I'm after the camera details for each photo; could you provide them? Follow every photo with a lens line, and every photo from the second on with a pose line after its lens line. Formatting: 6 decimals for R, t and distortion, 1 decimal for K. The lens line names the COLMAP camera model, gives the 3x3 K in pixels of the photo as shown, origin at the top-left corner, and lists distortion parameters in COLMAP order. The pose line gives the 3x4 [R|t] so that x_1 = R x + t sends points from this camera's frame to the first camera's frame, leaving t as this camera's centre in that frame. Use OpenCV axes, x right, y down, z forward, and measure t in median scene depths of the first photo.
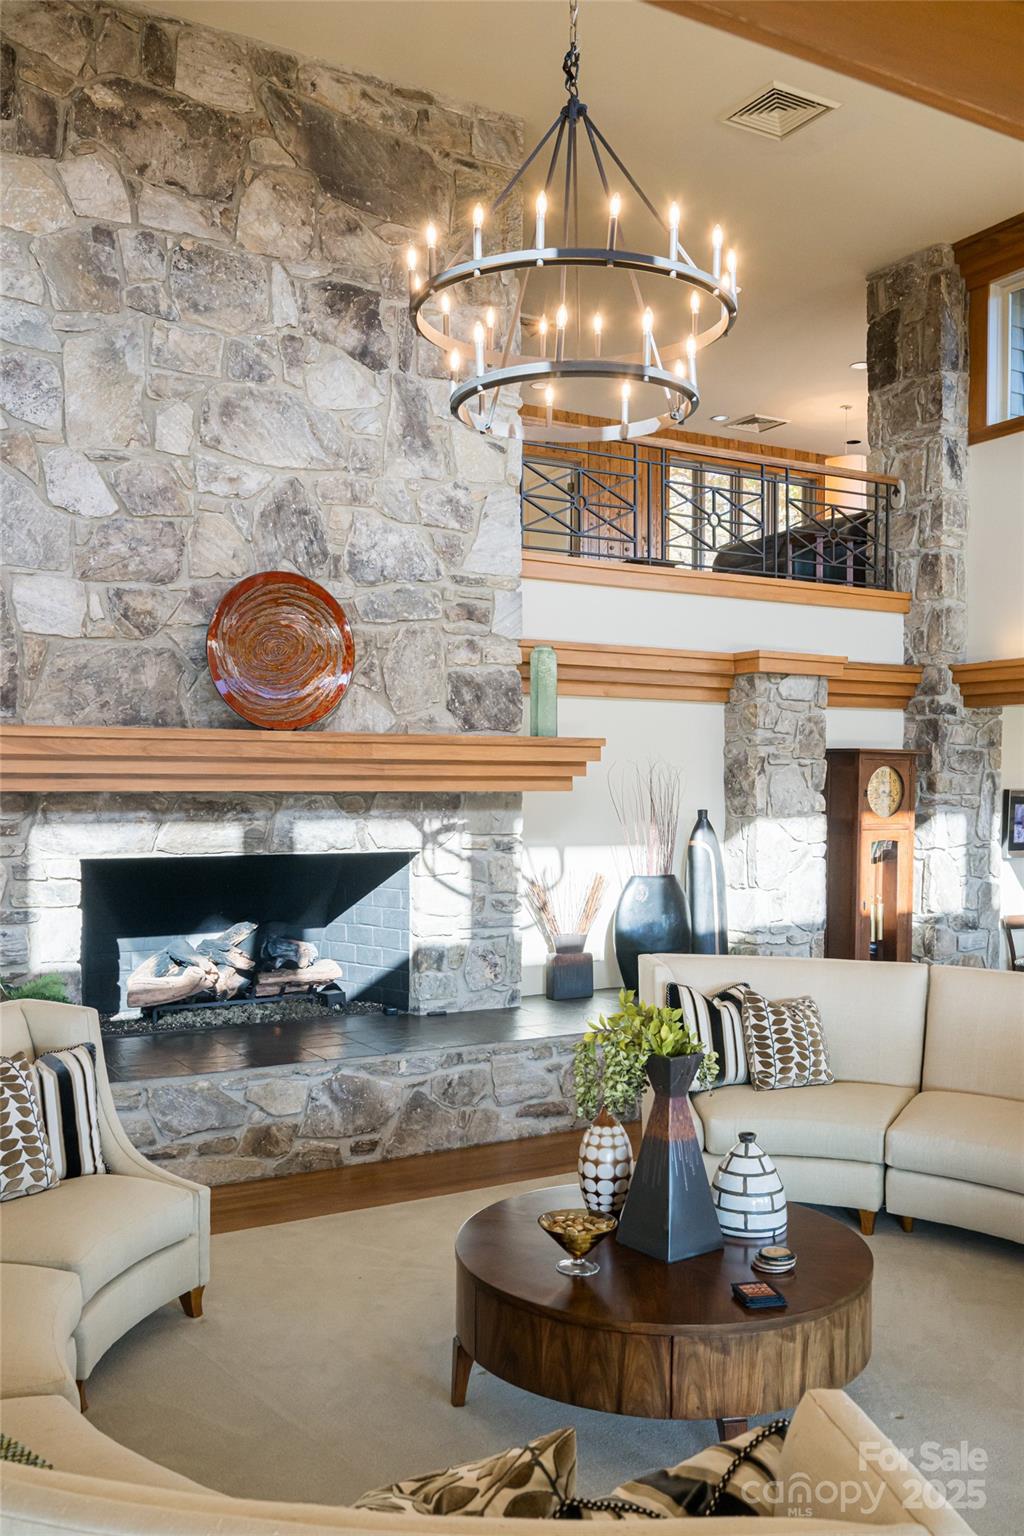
lens RADIAL K [[1305.9, 0, 508.4], [0, 1305.9, 818.1], [0, 0, 1]] dist [-0.003670, -0.001650]
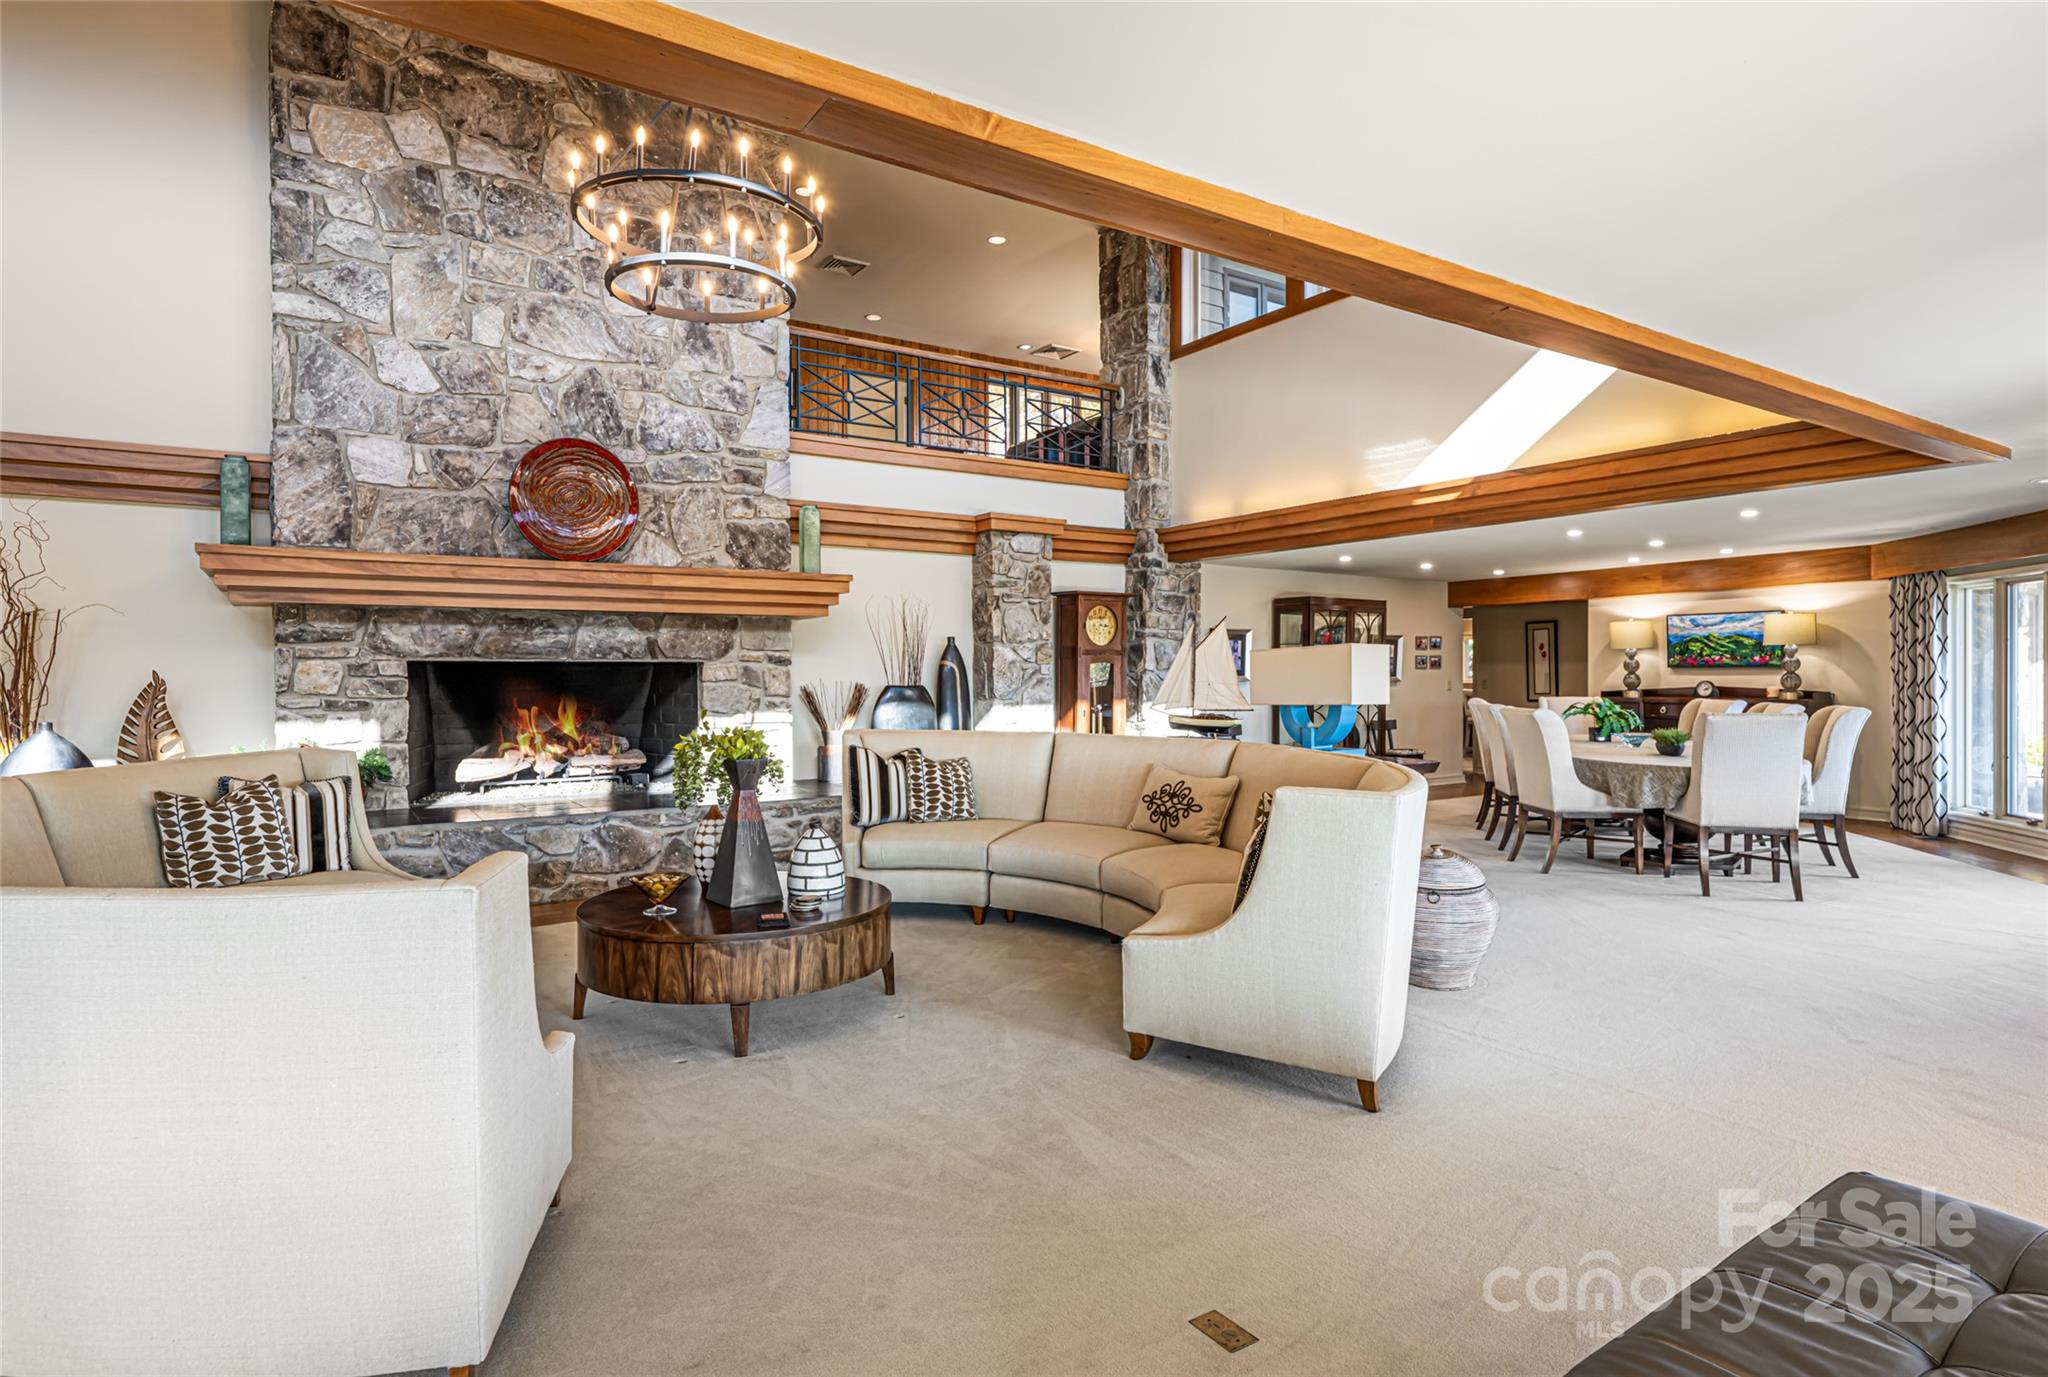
lens RADIAL K [[1074.6, 0, 1022.0], [0, 1074.6, 683.2], [0, 0, 1]] dist [-0.002189, -0.000055]
pose [[0.998078, -0.006400, 0.061637, 0.198148], [0.007106, 0.999912, -0.011233, 0.066652], [-0.061559, 0.011649, 0.998035, -0.078108]]
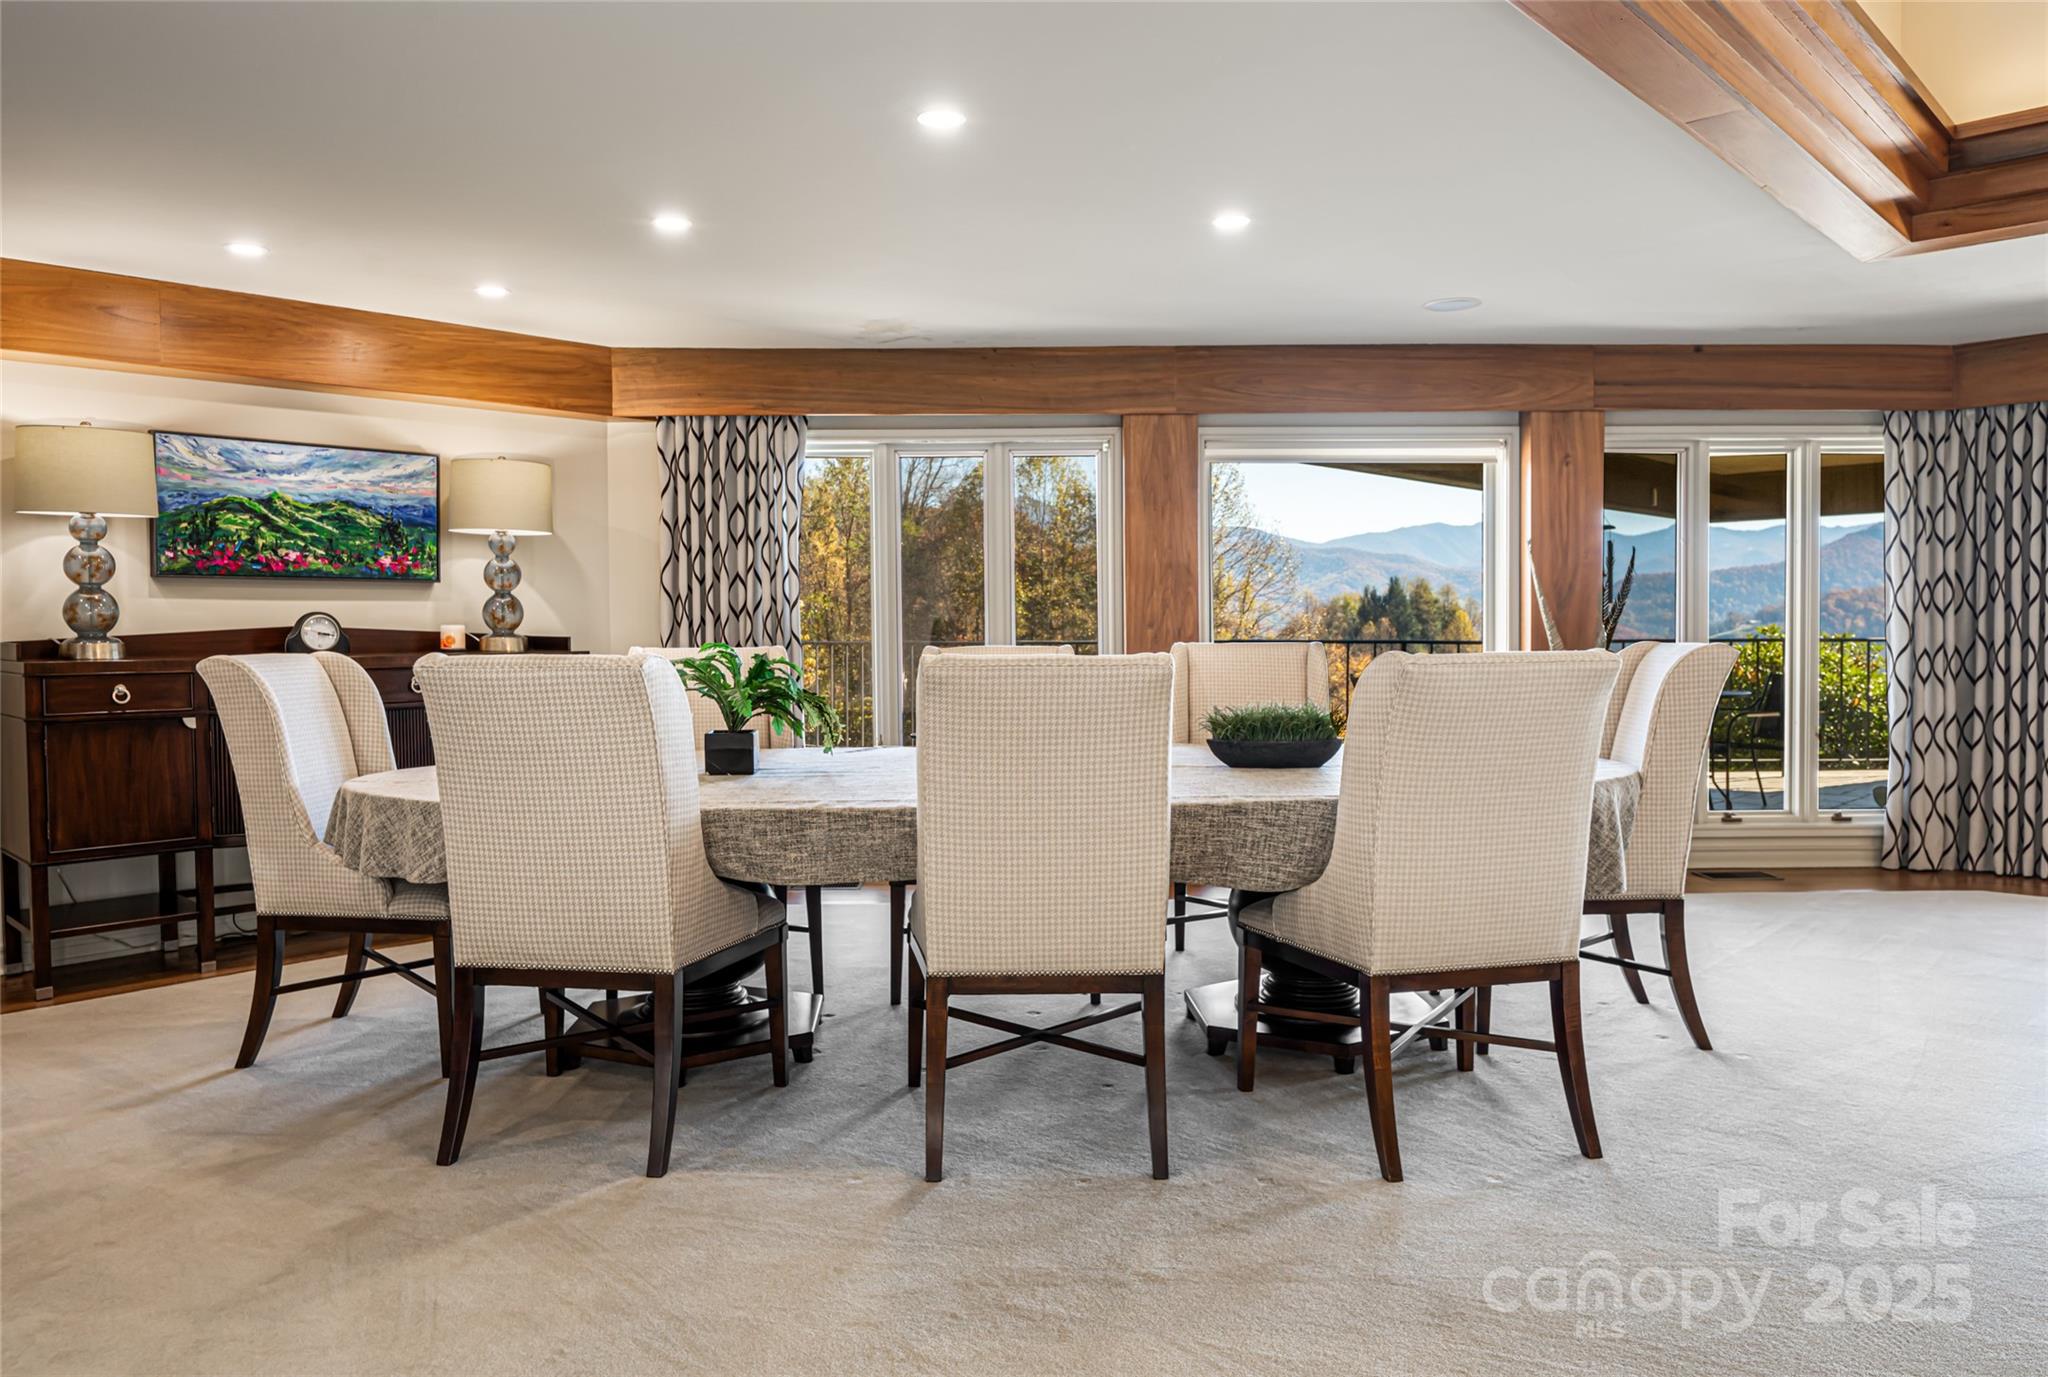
lens RADIAL K [[1456.2, 0, 1018.9], [0, 1456.2, 683.7], [0, 0, 1]] dist [0.043910, -0.000344]
pose [[-0.147472, -0.038250, 0.988326, 0.401266], [0.012080, 0.999108, 0.040469, 0.064197], [-0.988992, 0.017907, -0.146879, 1.171507]]
